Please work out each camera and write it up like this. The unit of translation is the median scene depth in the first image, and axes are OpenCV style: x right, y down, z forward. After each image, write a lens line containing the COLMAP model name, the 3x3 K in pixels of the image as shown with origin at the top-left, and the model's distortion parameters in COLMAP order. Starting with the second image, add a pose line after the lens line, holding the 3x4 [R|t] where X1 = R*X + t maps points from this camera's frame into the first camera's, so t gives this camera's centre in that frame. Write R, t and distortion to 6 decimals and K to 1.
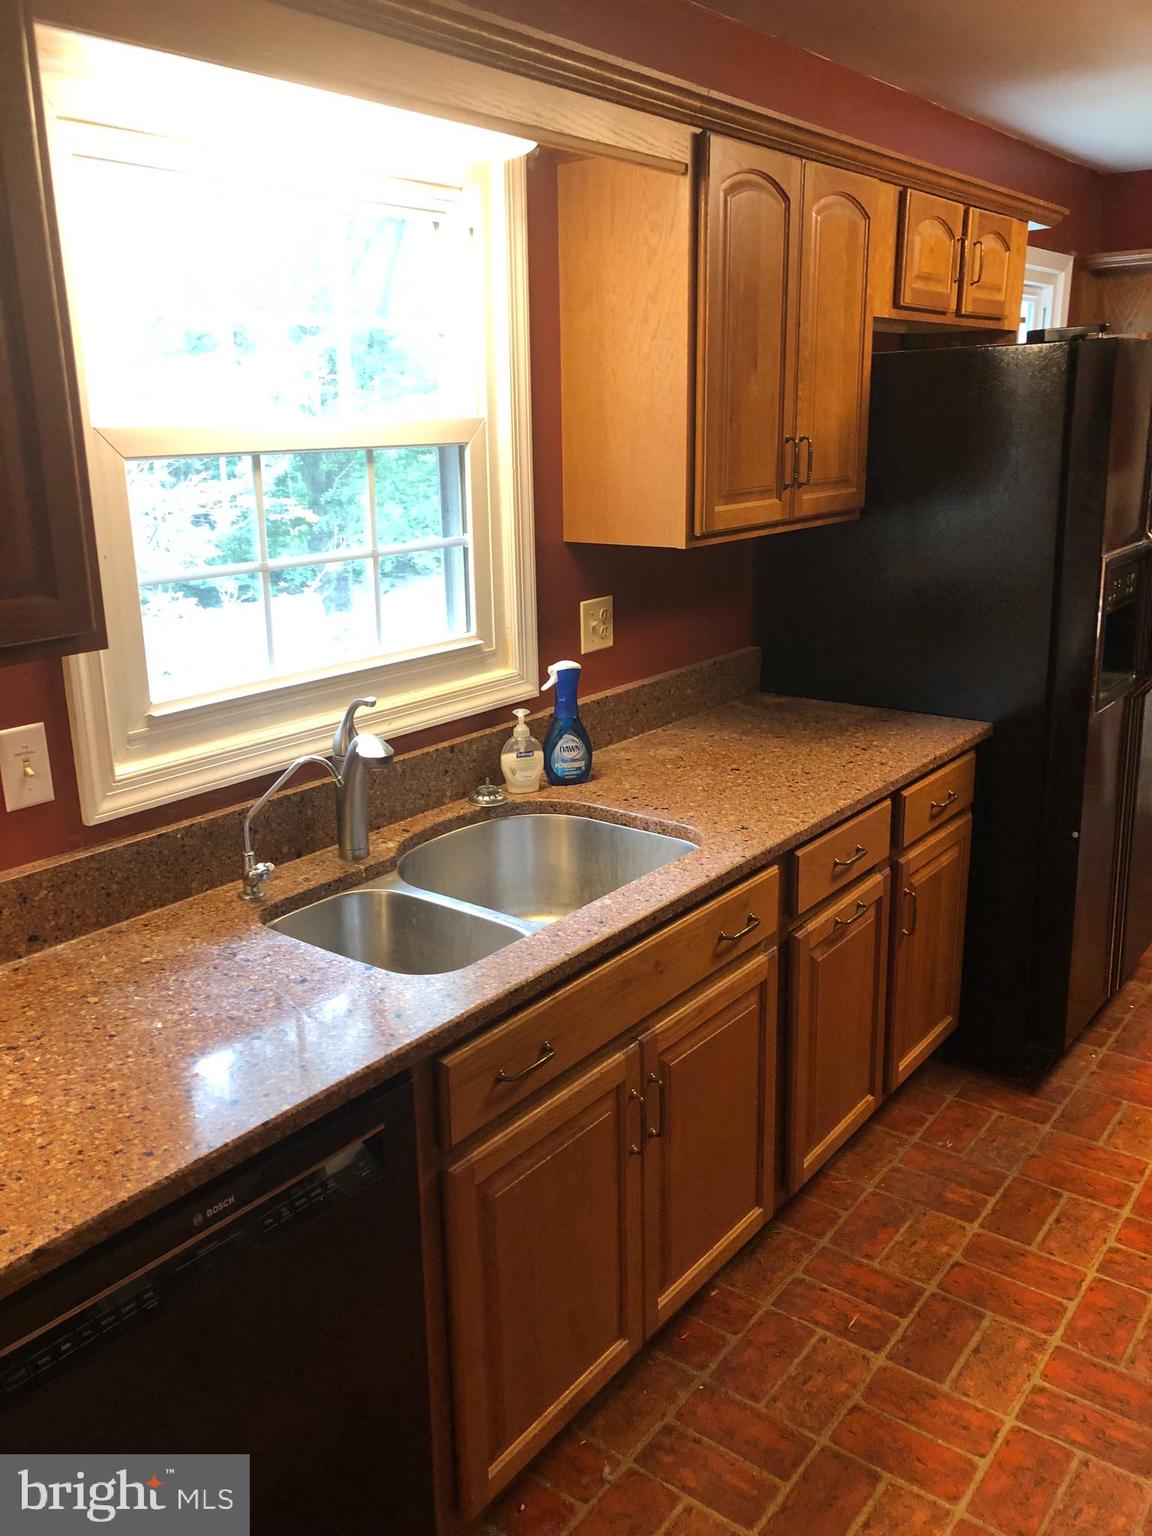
lens RADIAL K [[1251.3, 0, 576.0], [0, 1251.3, 768.0], [0, 0, 1]] dist [0.051454, -0.000346]
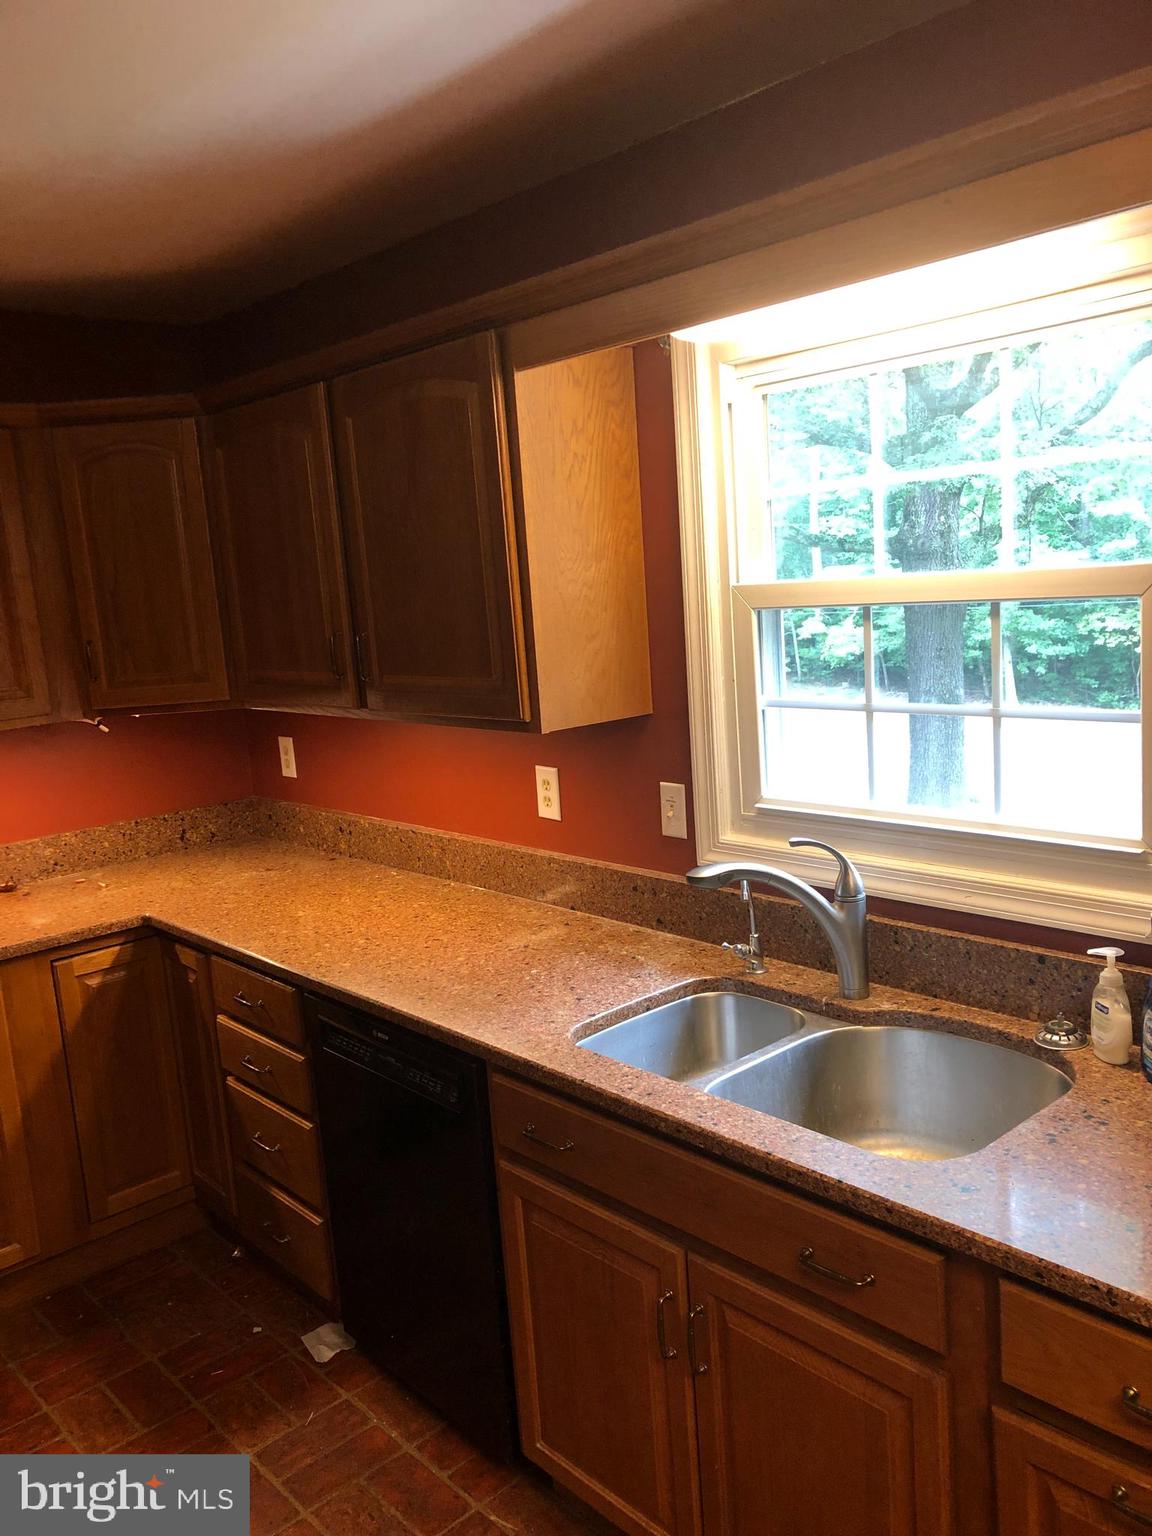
lens RADIAL K [[1251.3, 0, 576.0], [0, 1251.3, 768.0], [0, 0, 1]] dist [0.051454, -0.000346]
pose [[-0.177409, 0.190925, -0.965440, 0.723361], [-0.195924, 0.954512, 0.224767, -0.258663], [0.964438, 0.229028, -0.131932, 0.775725]]
